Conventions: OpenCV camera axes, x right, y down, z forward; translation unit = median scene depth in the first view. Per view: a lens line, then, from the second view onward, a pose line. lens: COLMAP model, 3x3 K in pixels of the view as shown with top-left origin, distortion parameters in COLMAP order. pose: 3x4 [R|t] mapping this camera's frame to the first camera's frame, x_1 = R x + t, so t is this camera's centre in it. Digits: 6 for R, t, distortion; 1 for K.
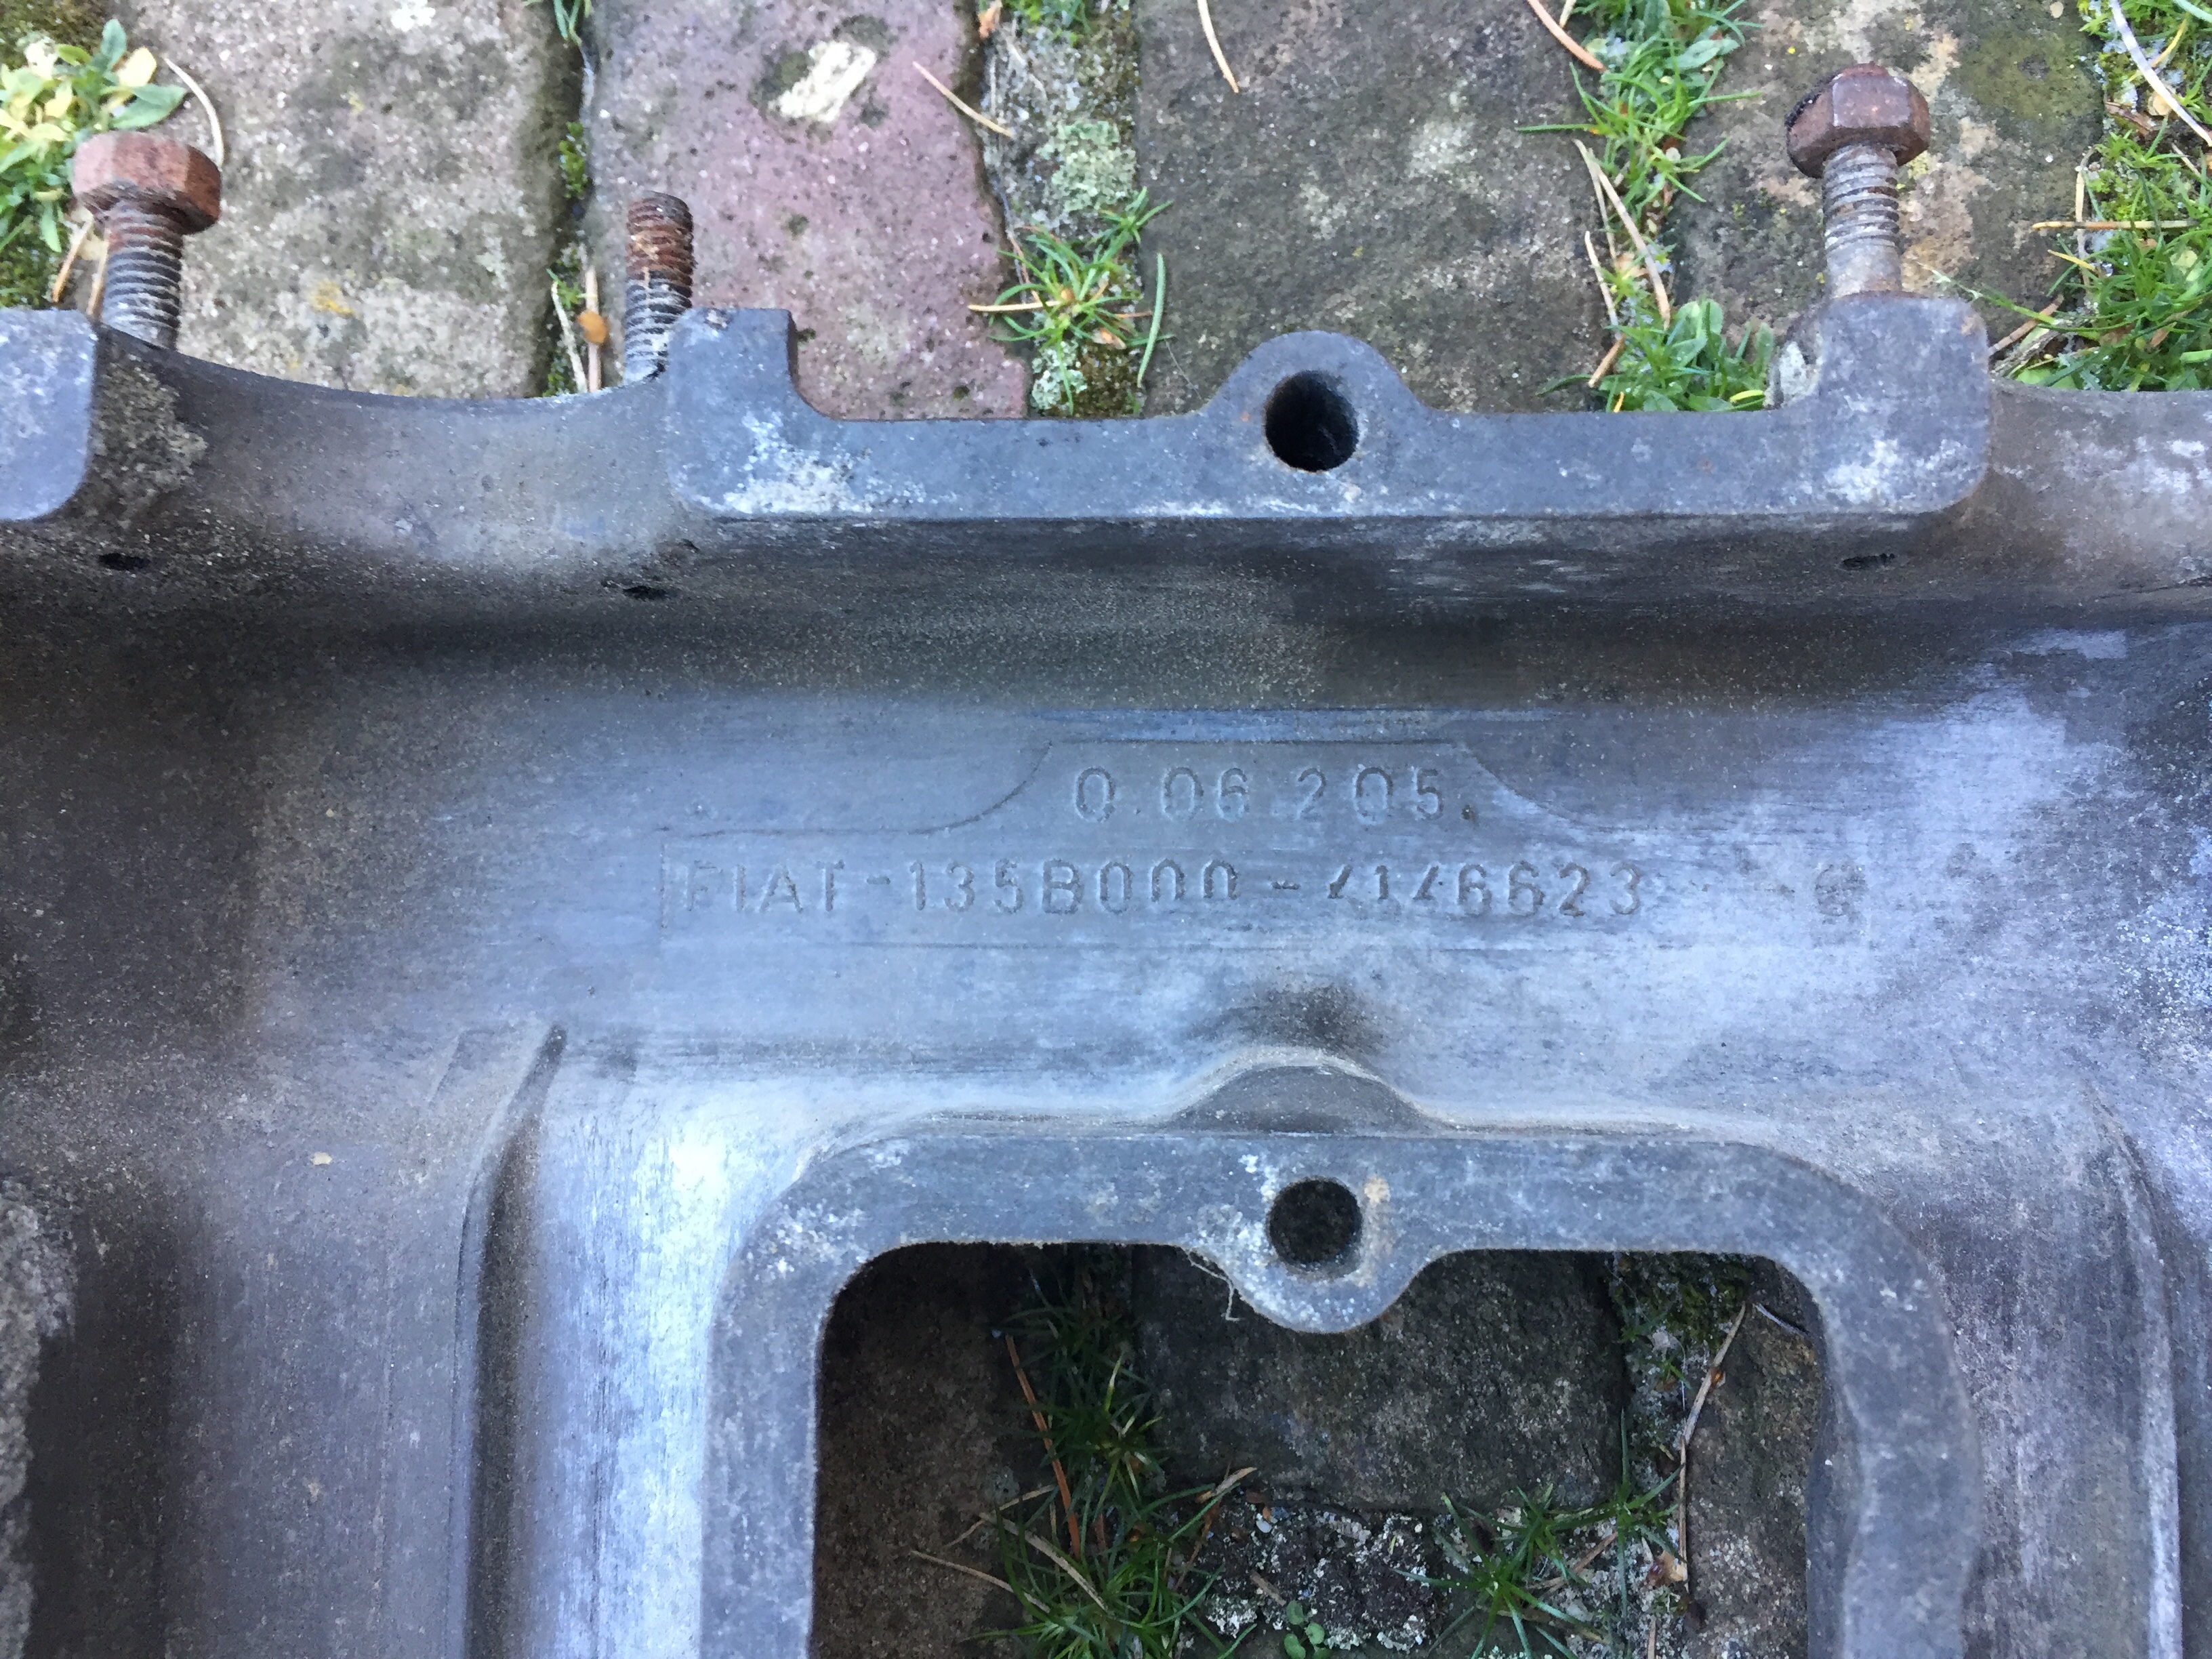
lens RADIAL K [[1902.5, 0, 1087.7], [0, 1902.5, 814.8], [0, 0, 1]] dist [0.067018, -0.111743]
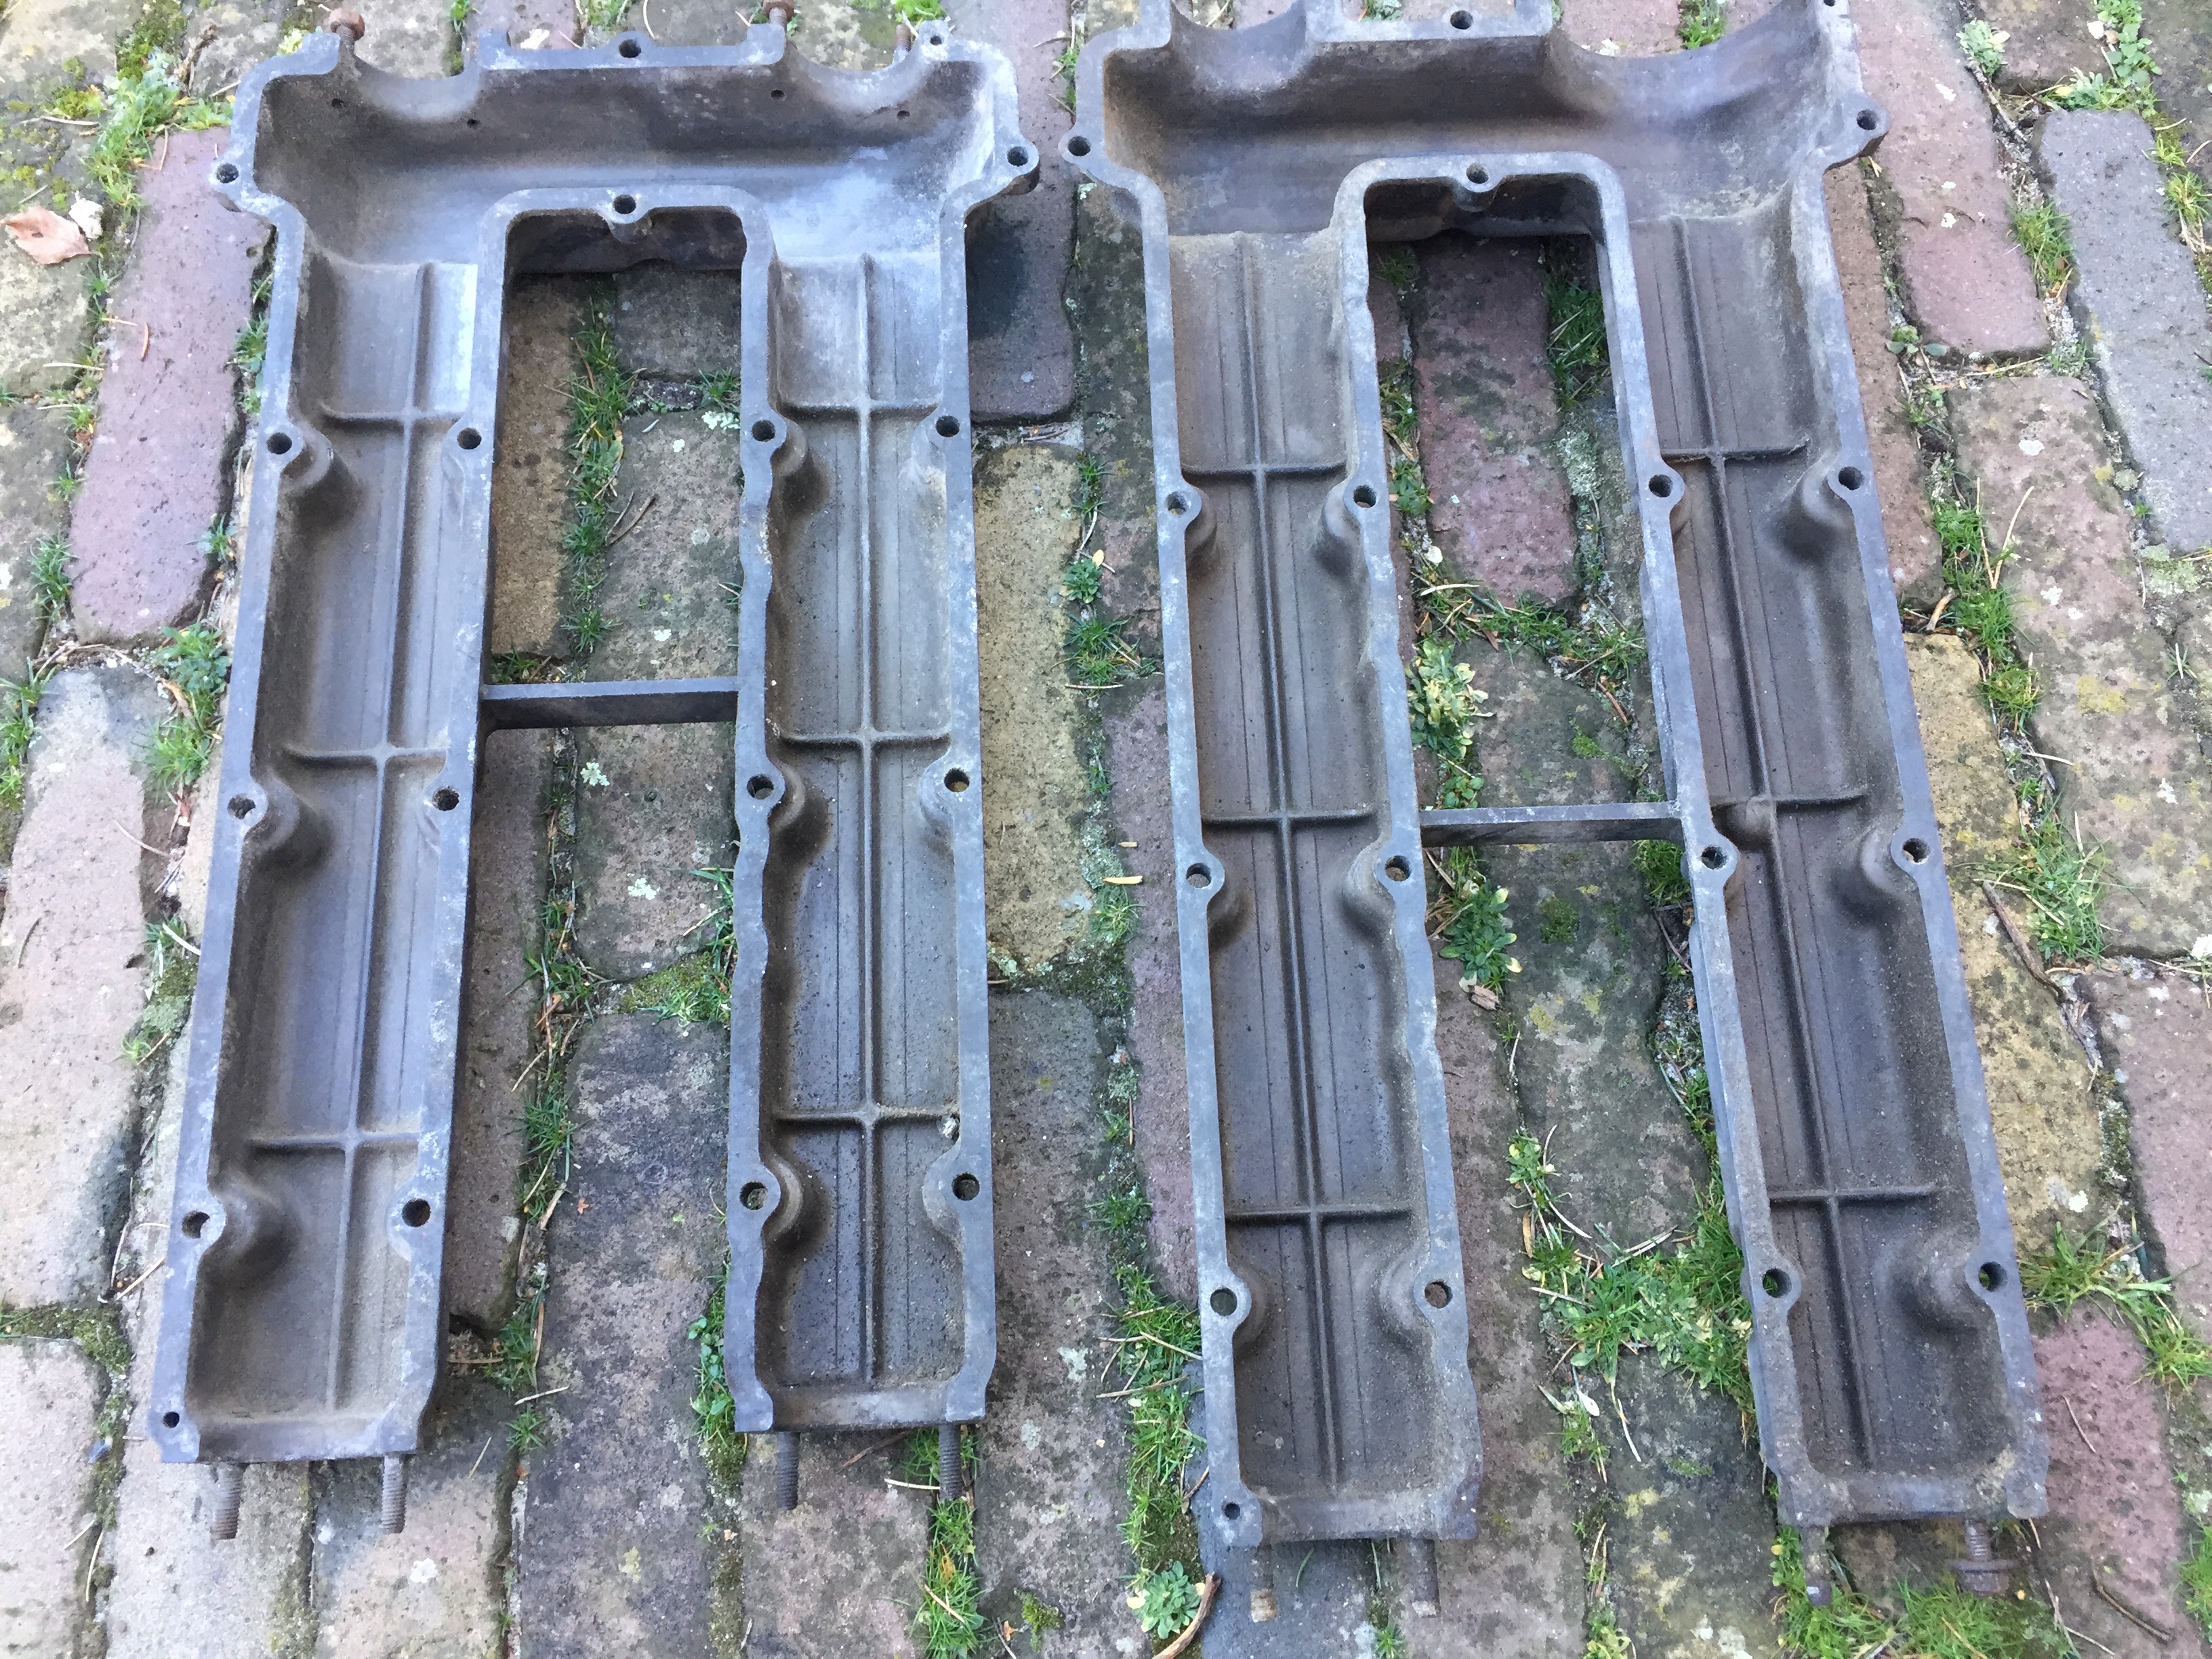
lens RADIAL K [[1902.5, 0, 1098.1], [0, 1902.5, 843.5], [0, 0, 1]] dist [0.067018, -0.111743]
pose [[0.997207, -0.030740, 0.068067, 0.585677], [0.046517, 0.968653, -0.244025, 1.881537], [-0.058432, 0.246509, 0.967377, -2.007640]]
